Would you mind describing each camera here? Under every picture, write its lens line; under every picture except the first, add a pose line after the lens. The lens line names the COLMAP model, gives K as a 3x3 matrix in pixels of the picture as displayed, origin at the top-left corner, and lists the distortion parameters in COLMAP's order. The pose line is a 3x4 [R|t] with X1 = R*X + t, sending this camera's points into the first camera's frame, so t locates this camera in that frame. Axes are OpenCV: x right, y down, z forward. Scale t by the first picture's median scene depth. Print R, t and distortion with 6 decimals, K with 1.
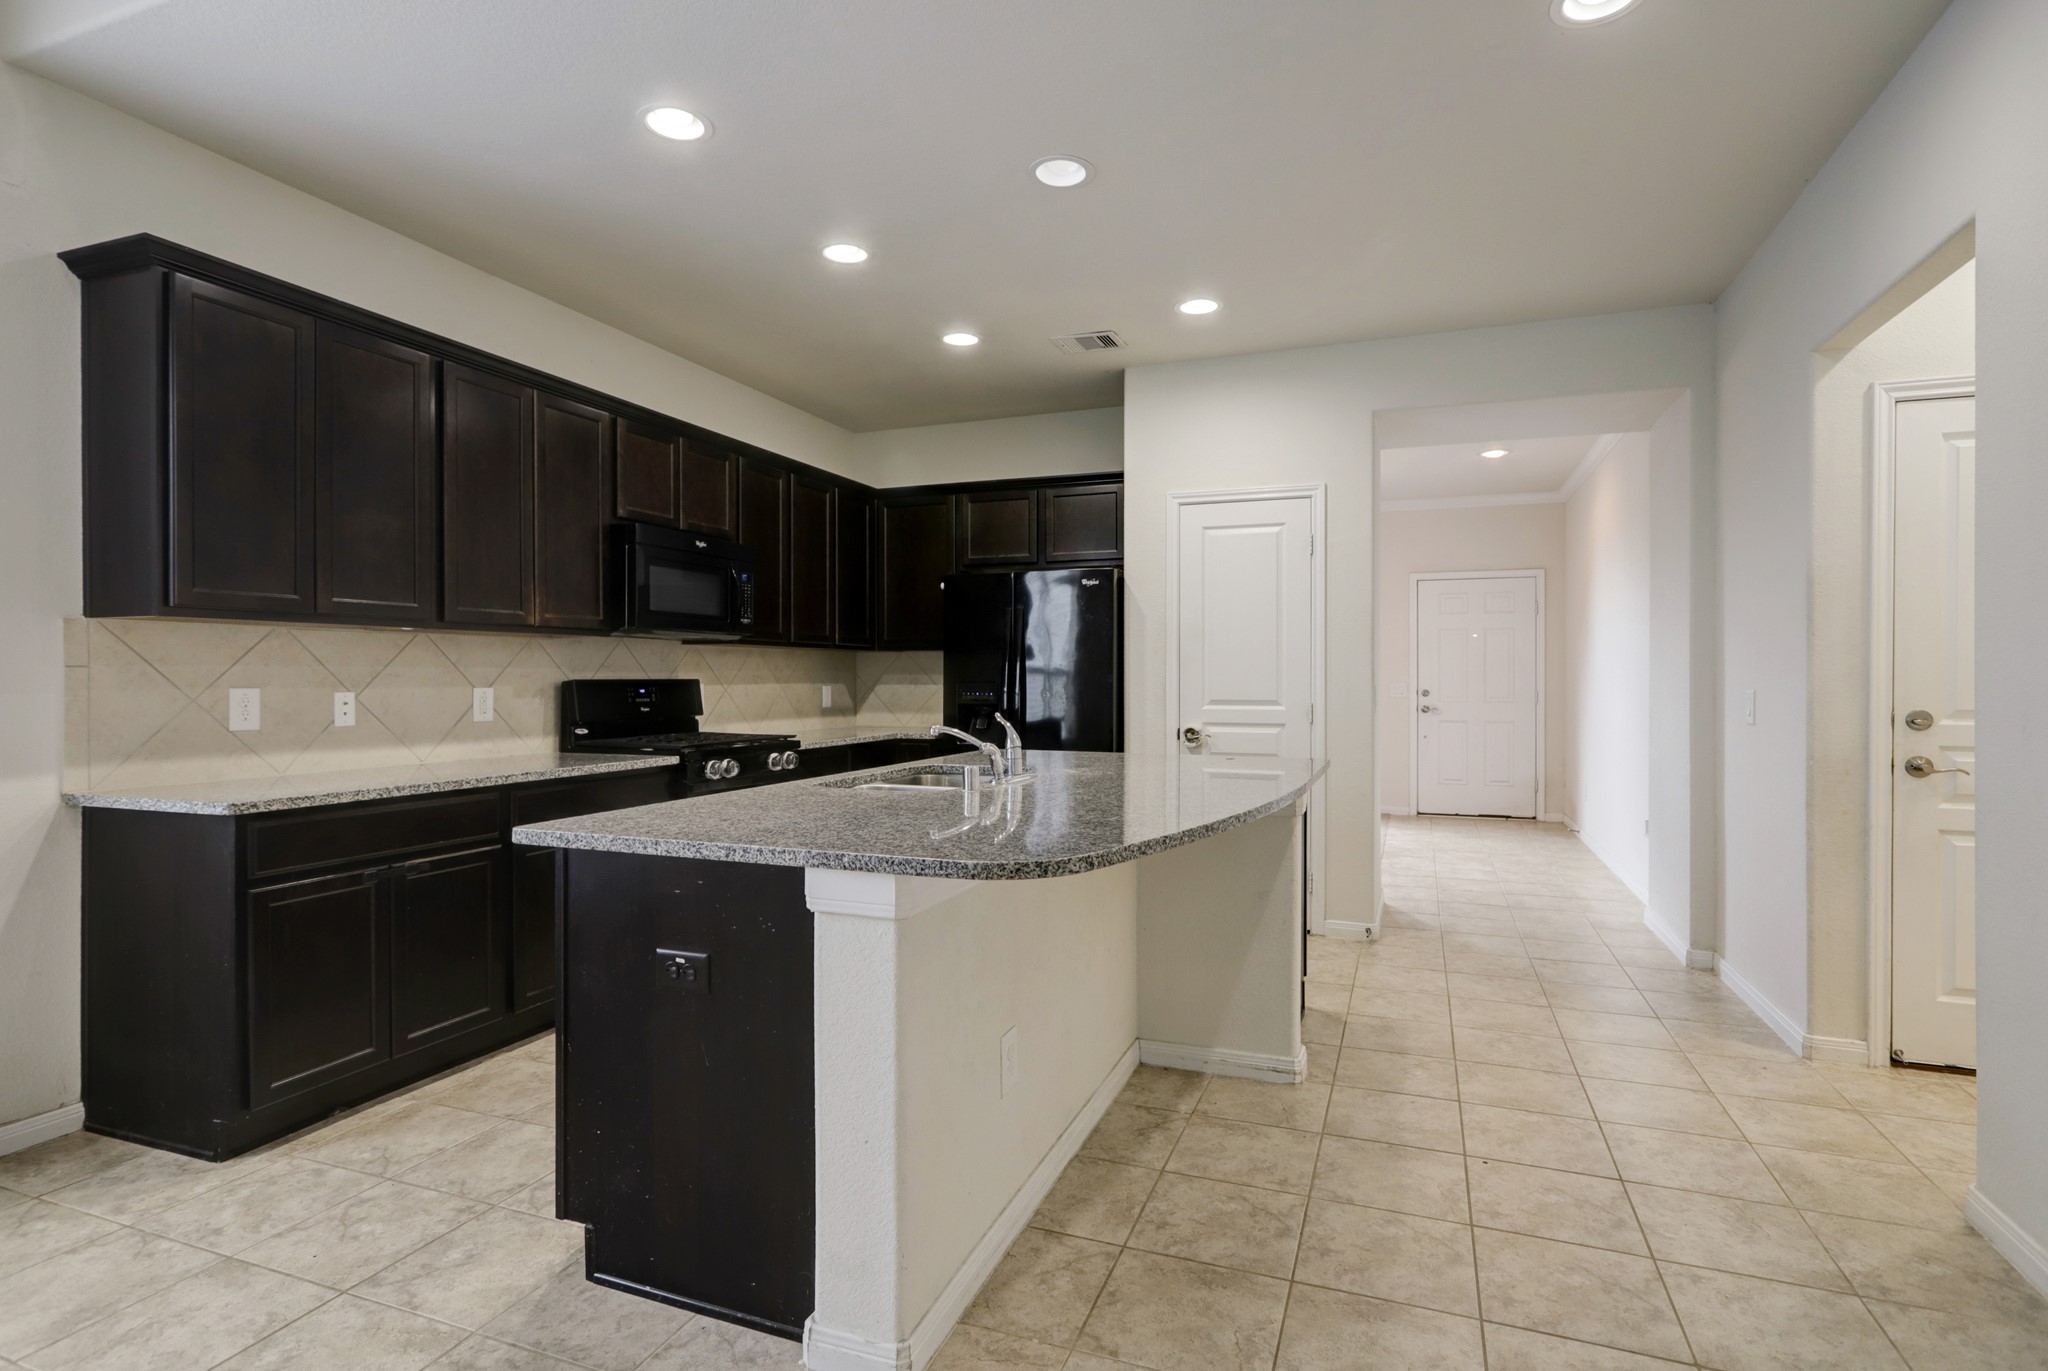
lens RADIAL K [[1018.5, 0, 994.8], [0, 1018.5, 685.8], [0, 0, 1]] dist [-0.004497, 0.001091]
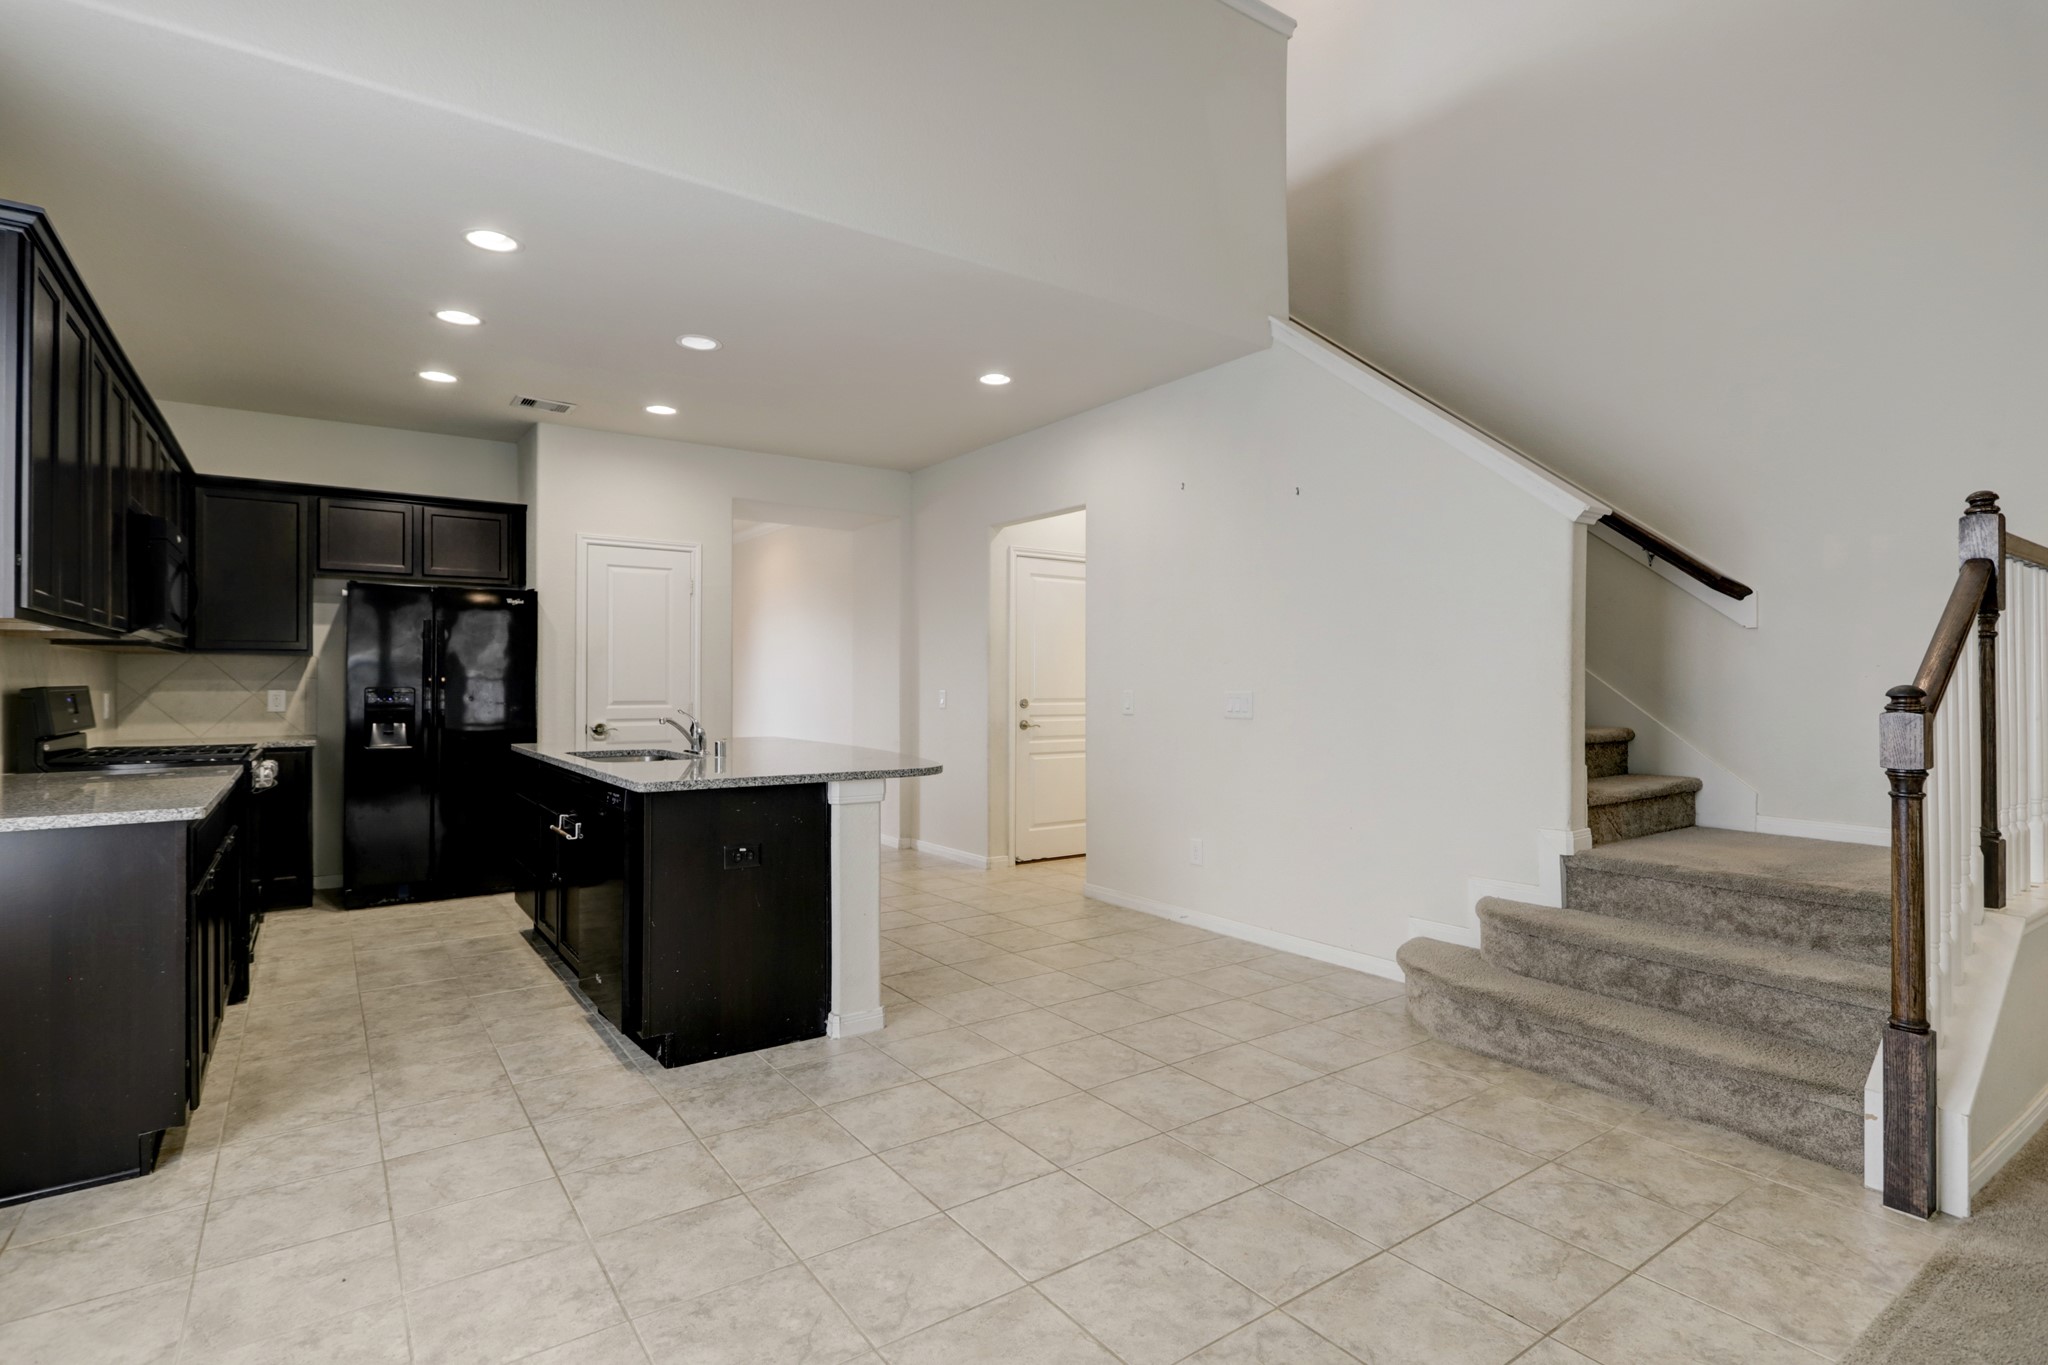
lens RADIAL K [[1038.9, 0, 1047.1], [0, 1038.9, 682.0], [0, 0, 1]] dist [-0.001851, -0.000176]
pose [[0.534762, 0.001430, 0.845002, -0.843726], [0.006033, 0.999967, -0.005510, 0.000593], [-0.844981, 0.008045, 0.534735, -0.208214]]
